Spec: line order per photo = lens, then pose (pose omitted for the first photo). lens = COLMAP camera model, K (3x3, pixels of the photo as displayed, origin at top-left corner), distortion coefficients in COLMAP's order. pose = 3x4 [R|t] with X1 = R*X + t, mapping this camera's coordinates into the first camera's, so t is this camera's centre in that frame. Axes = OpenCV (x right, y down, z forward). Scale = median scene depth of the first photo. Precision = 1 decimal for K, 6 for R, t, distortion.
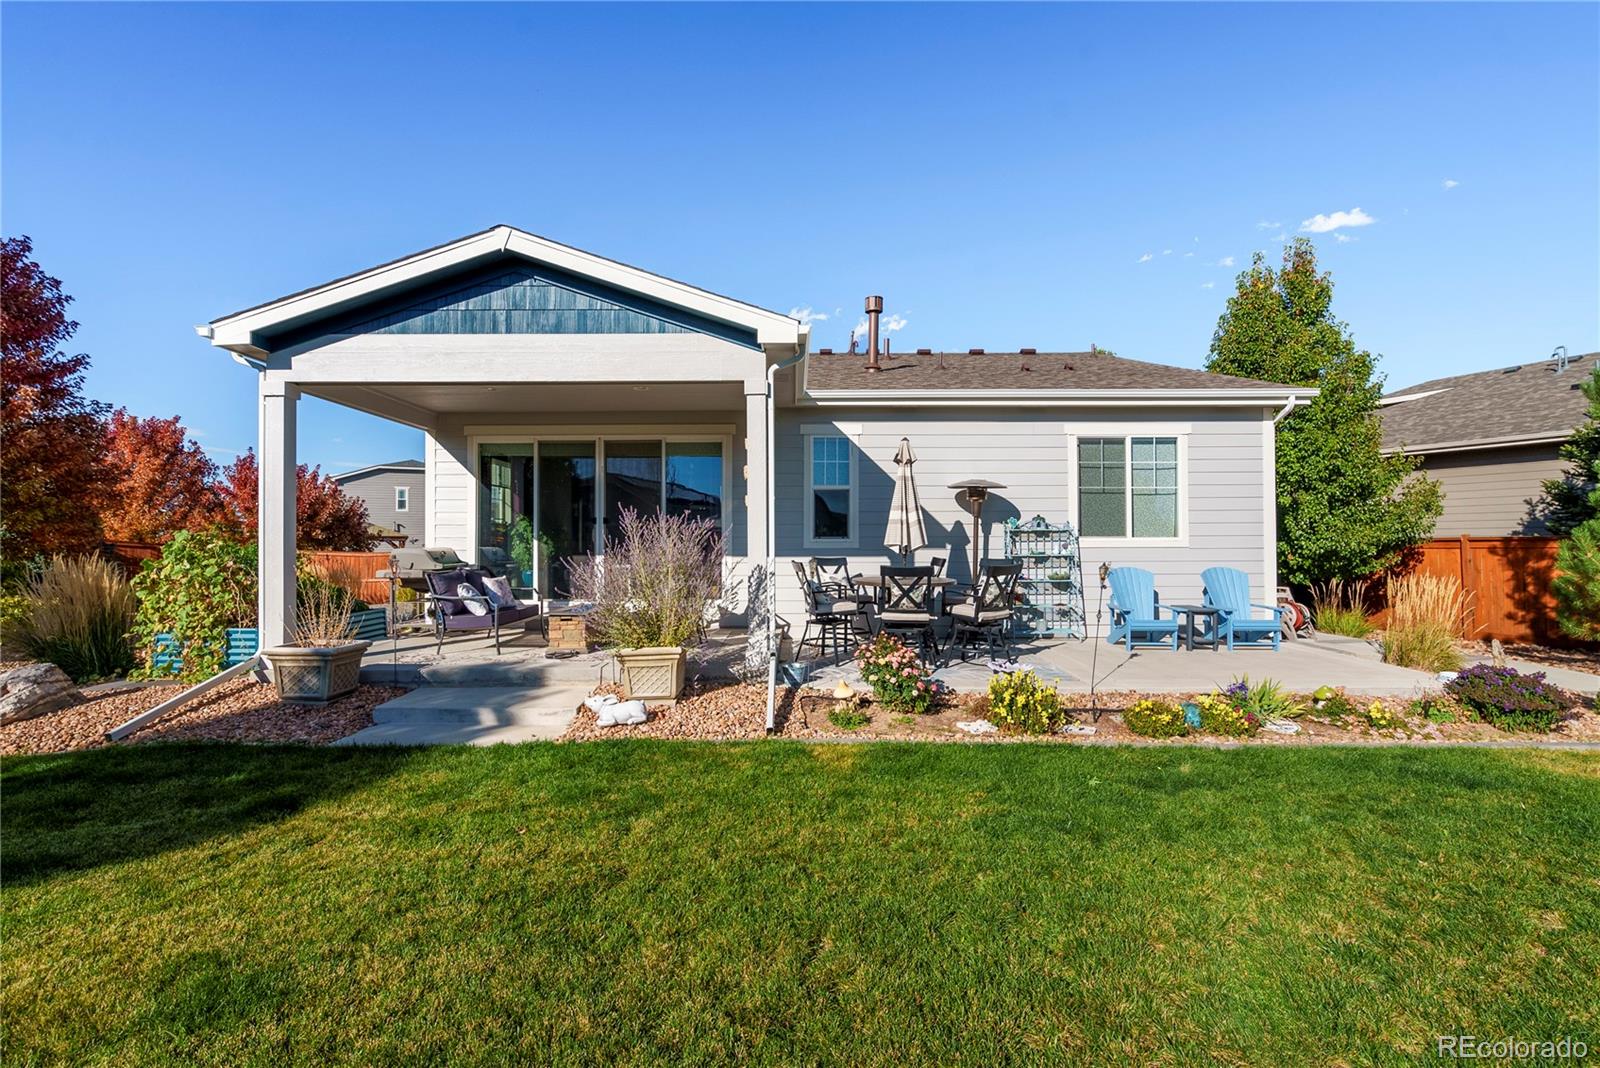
lens RADIAL K [[737.4, 0, 800.0], [0, 737.4, 534.0], [0, 0, 1]] dist [-0.002295, -0.000049]
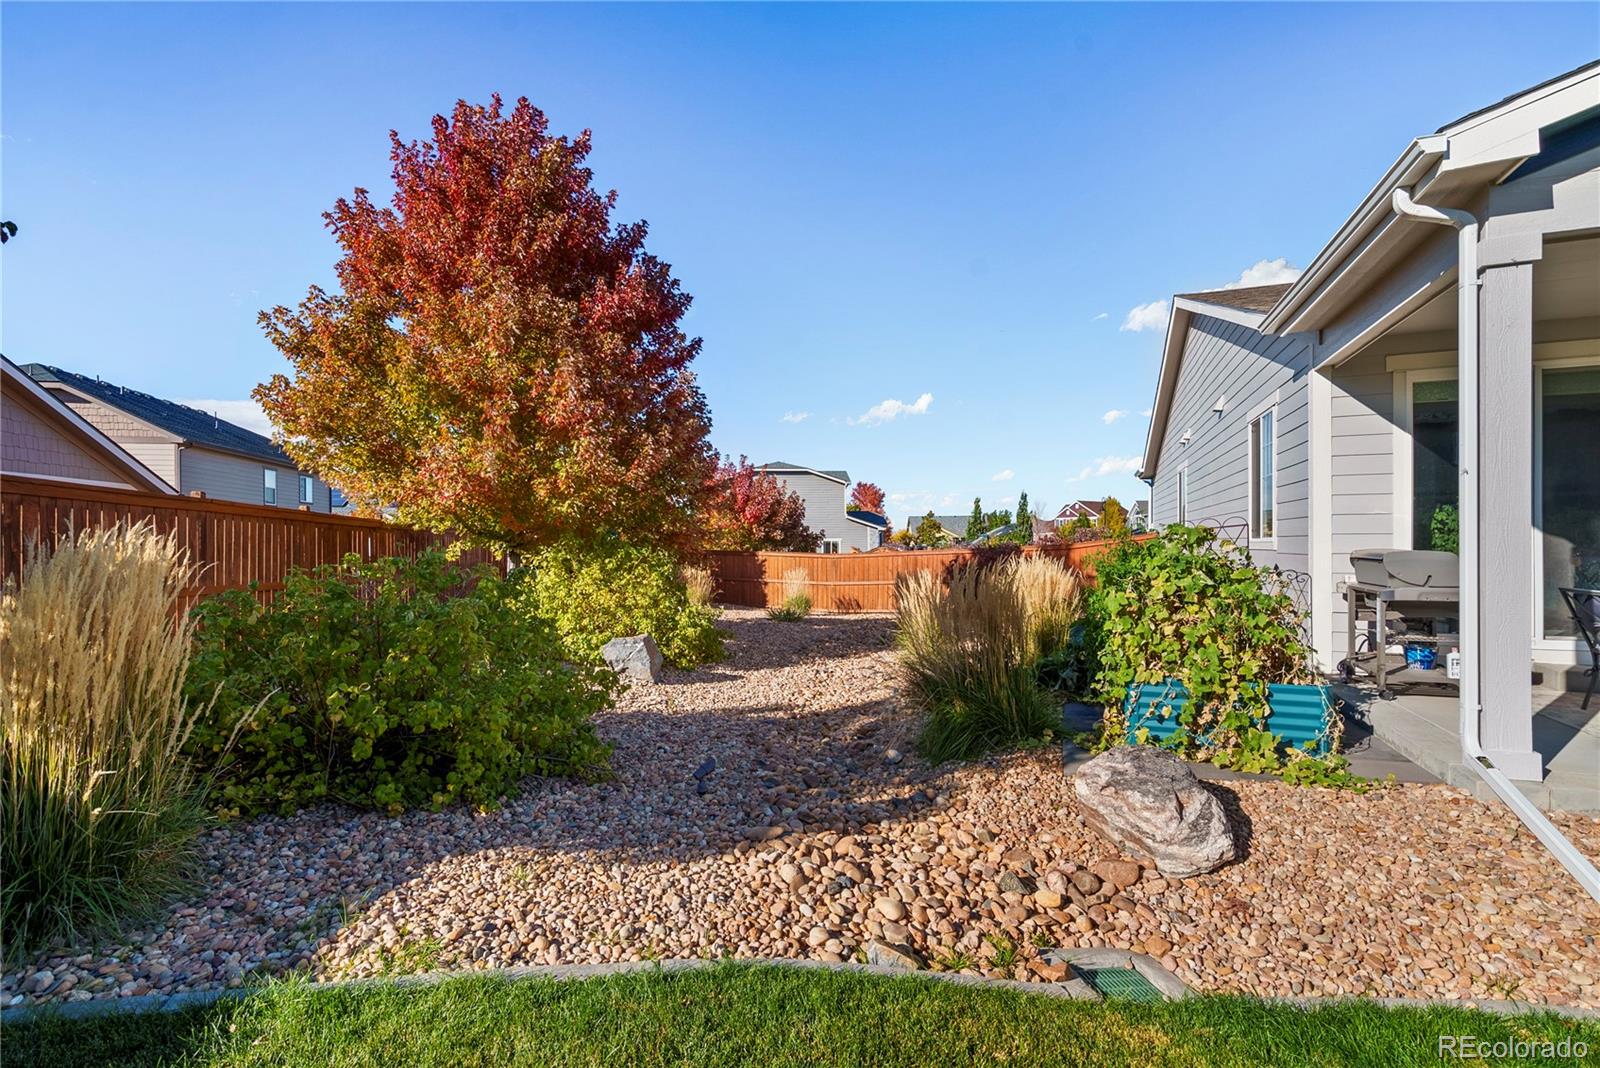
lens RADIAL K [[741.1, 0, 801.9], [0, 741.1, 545.8], [0, 0, 1]] dist [-0.004675, -0.000676]
pose [[0.937011, -0.008880, -0.349188, -0.794422], [0.015100, 0.999772, 0.015096, 0.001890], [0.348974, -0.019417, 0.936931, 0.243057]]
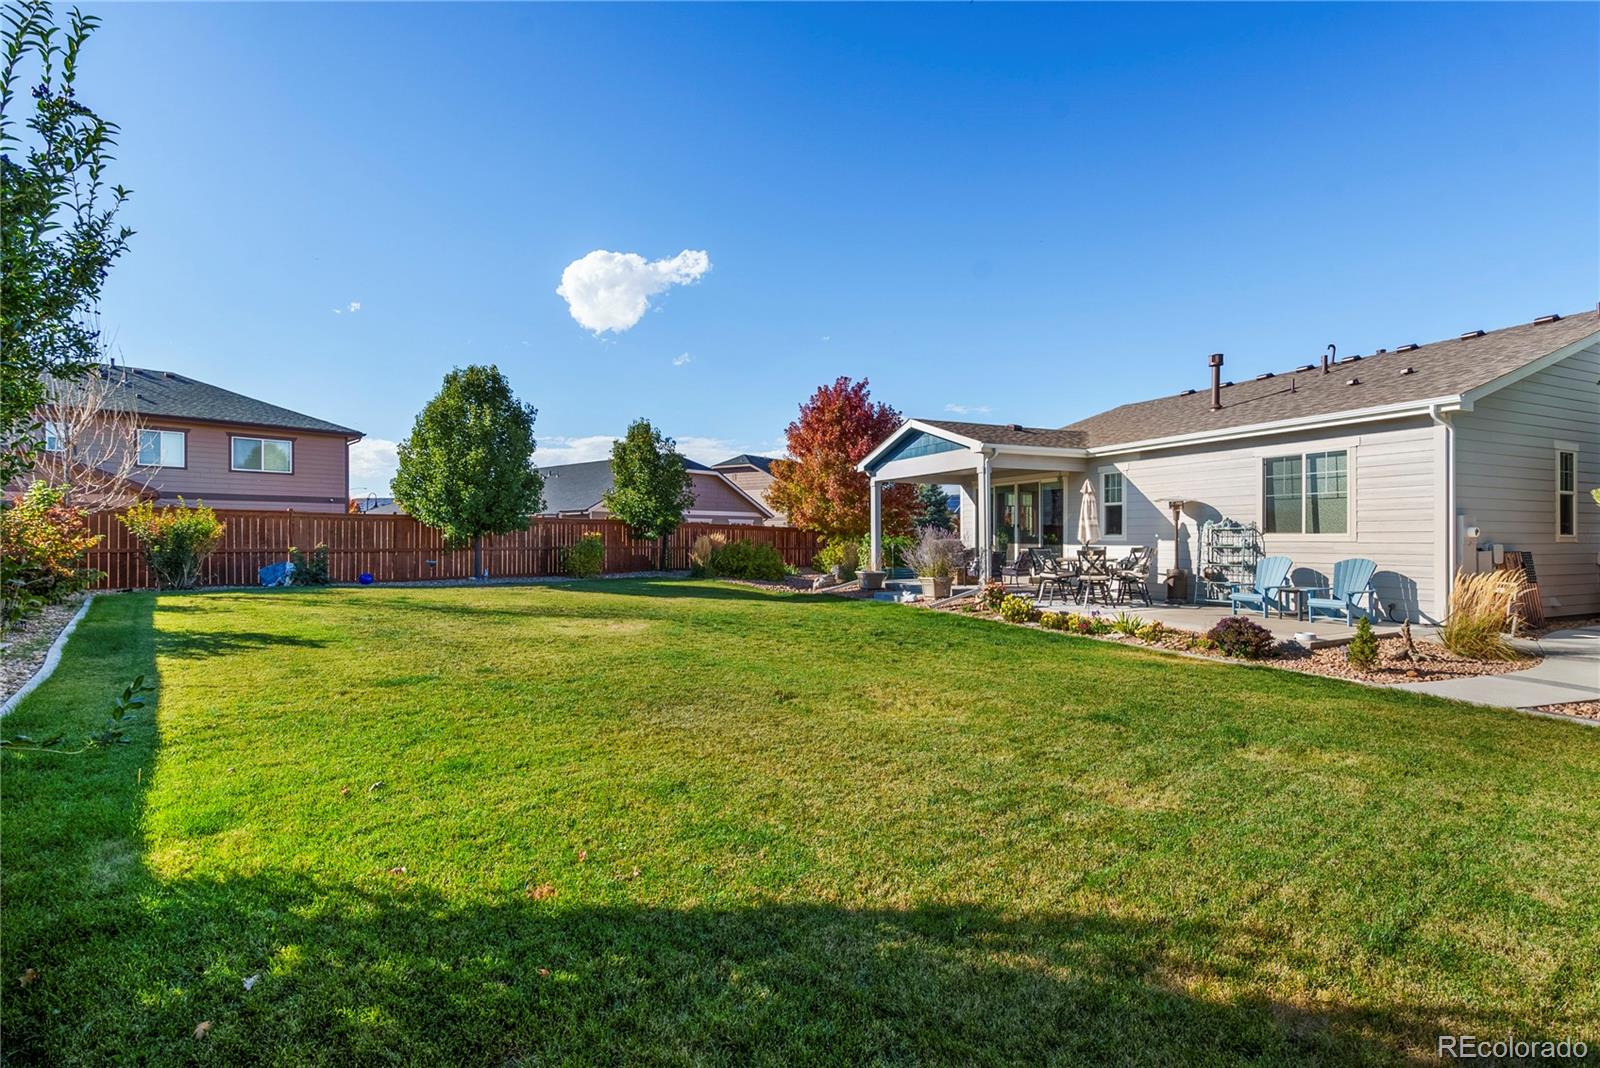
lens RADIAL K [[729.3, 0, 793.9], [0, 729.3, 539.1], [0, 0, 1]] dist [0.001236, 0.000336]
pose [[0.409428, 0.002306, -0.912340, 1.373183], [0.010424, 0.999920, 0.007205, -0.004263], [0.912283, -0.012460, 0.409371, -0.345841]]
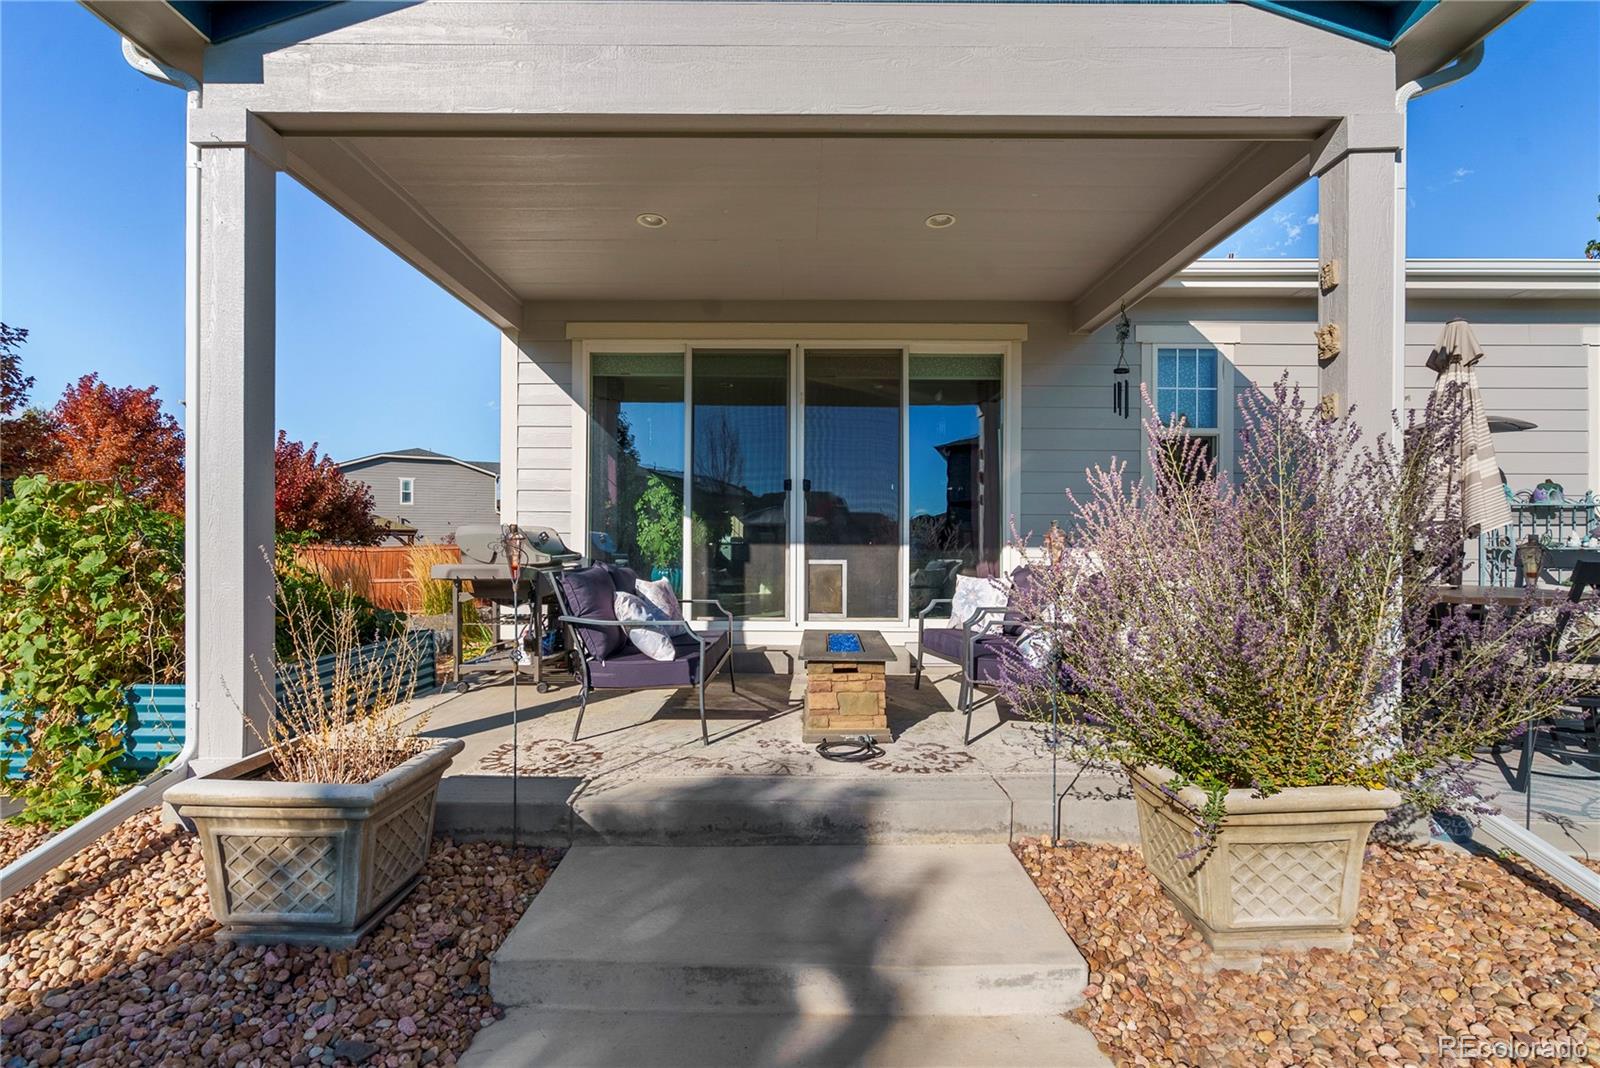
lens RADIAL K [[741.1, 0, 801.9], [0, 741.1, 545.8], [0, 0, 1]] dist [-0.004675, -0.000676]
pose [[0.999958, 0.008073, 0.004333, -0.301162], [-0.008125, 0.999894, 0.012115, 0.026177], [-0.004235, -0.012150, 0.999917, 0.452186]]
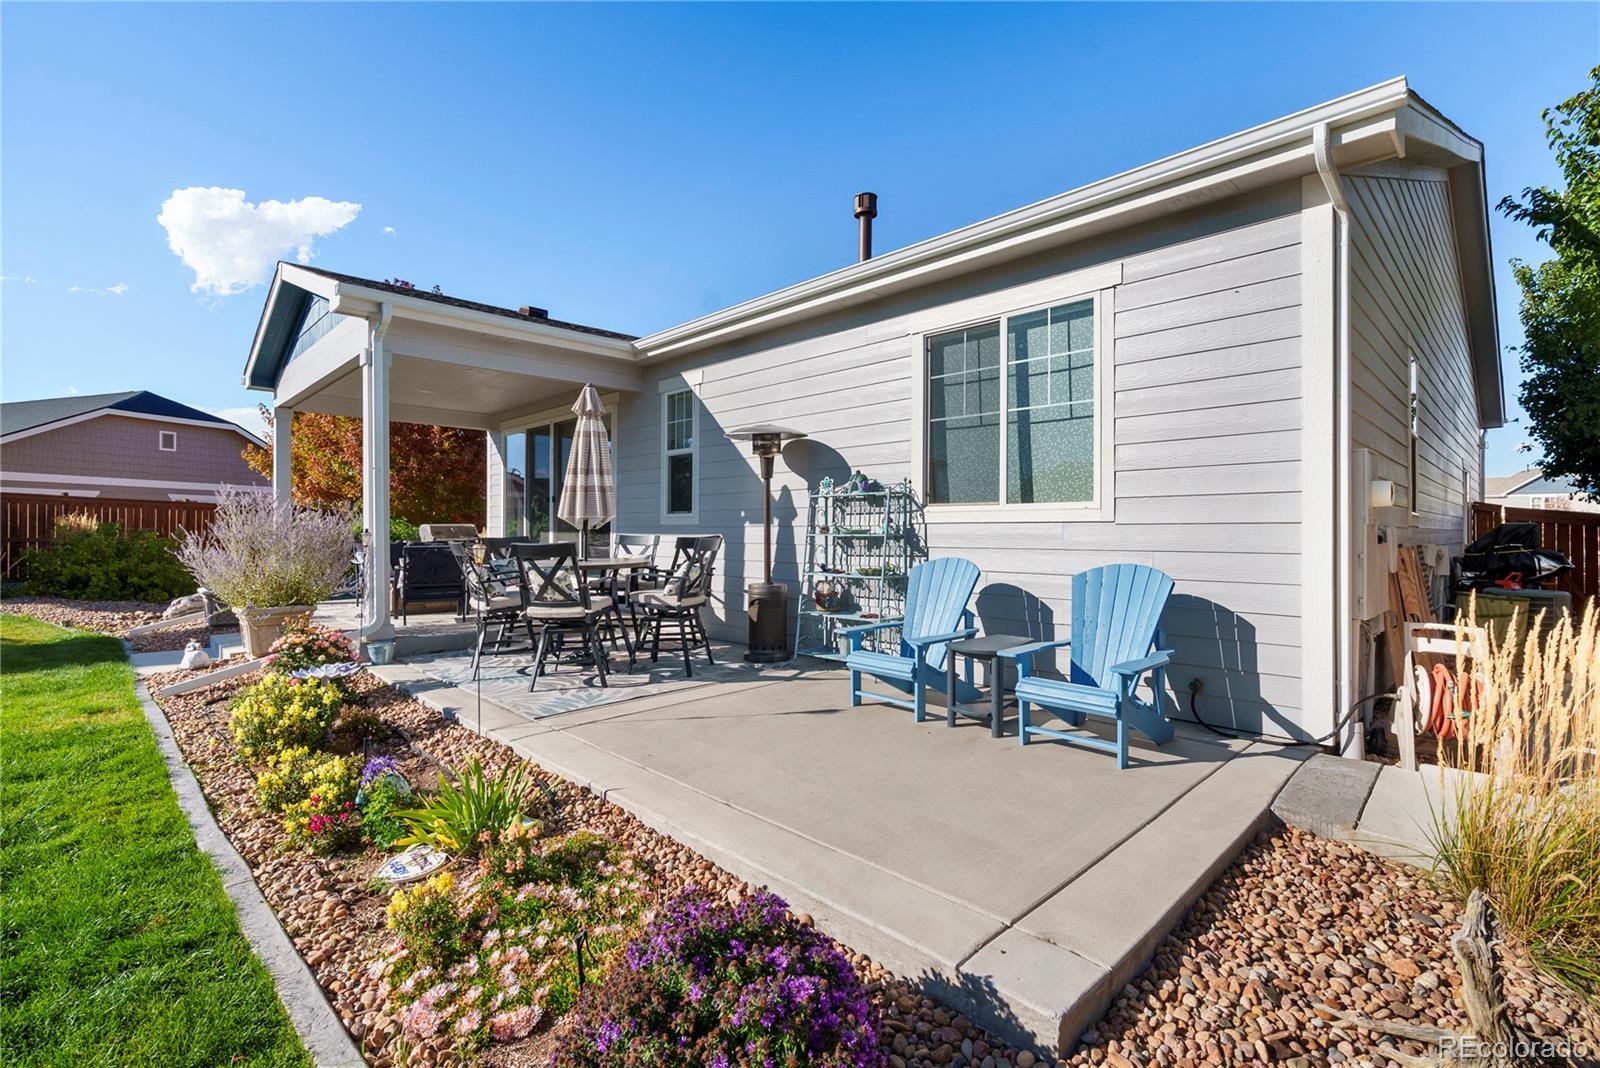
lens RADIAL K [[737.4, 0, 800.0], [0, 737.4, 534.0], [0, 0, 1]] dist [-0.002295, -0.000049]
pose [[0.704788, 0.005257, -0.709398, 0.811799], [0.003997, 0.999927, 0.011381, 0.022631], [0.709406, -0.010857, 0.704716, 0.569628]]
